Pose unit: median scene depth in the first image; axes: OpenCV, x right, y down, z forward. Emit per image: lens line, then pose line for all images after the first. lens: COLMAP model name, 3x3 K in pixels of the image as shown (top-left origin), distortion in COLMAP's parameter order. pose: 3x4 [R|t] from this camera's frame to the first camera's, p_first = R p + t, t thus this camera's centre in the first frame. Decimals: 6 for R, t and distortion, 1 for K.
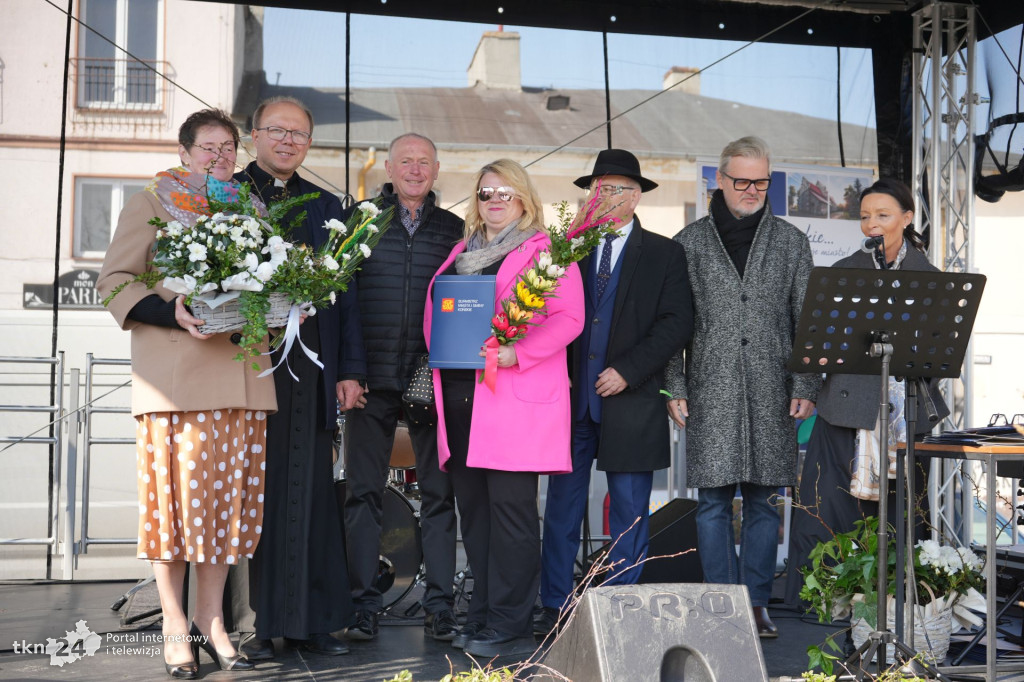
lens RADIAL K [[1458.5, 0, 516.8], [0, 1458.5, 331.9], [0, 0, 1]] dist [0.001443, 0.052305]
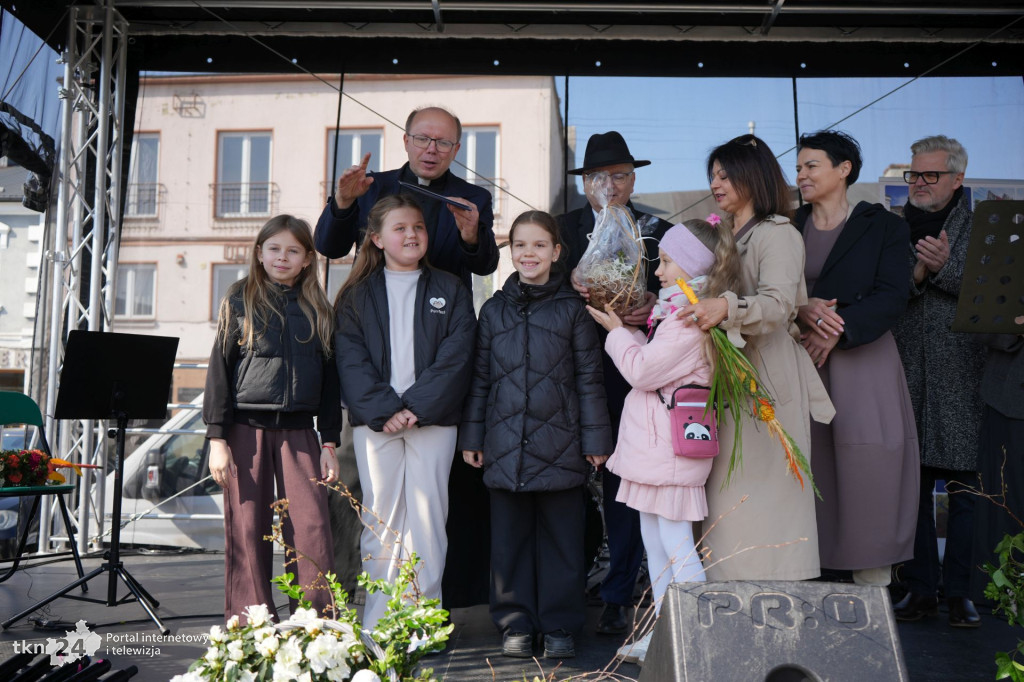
lens RADIAL K [[1029.0, 0, 512.0], [0, 1029.0, 341.0], [0, 0, 1]] dist [0.019770, 0.035898]
pose [[0.967972, -0.021521, -0.250133, 0.043815], [0.012623, 0.999231, -0.037120, 0.026044], [0.250740, 0.032774, 0.967500, 0.175562]]
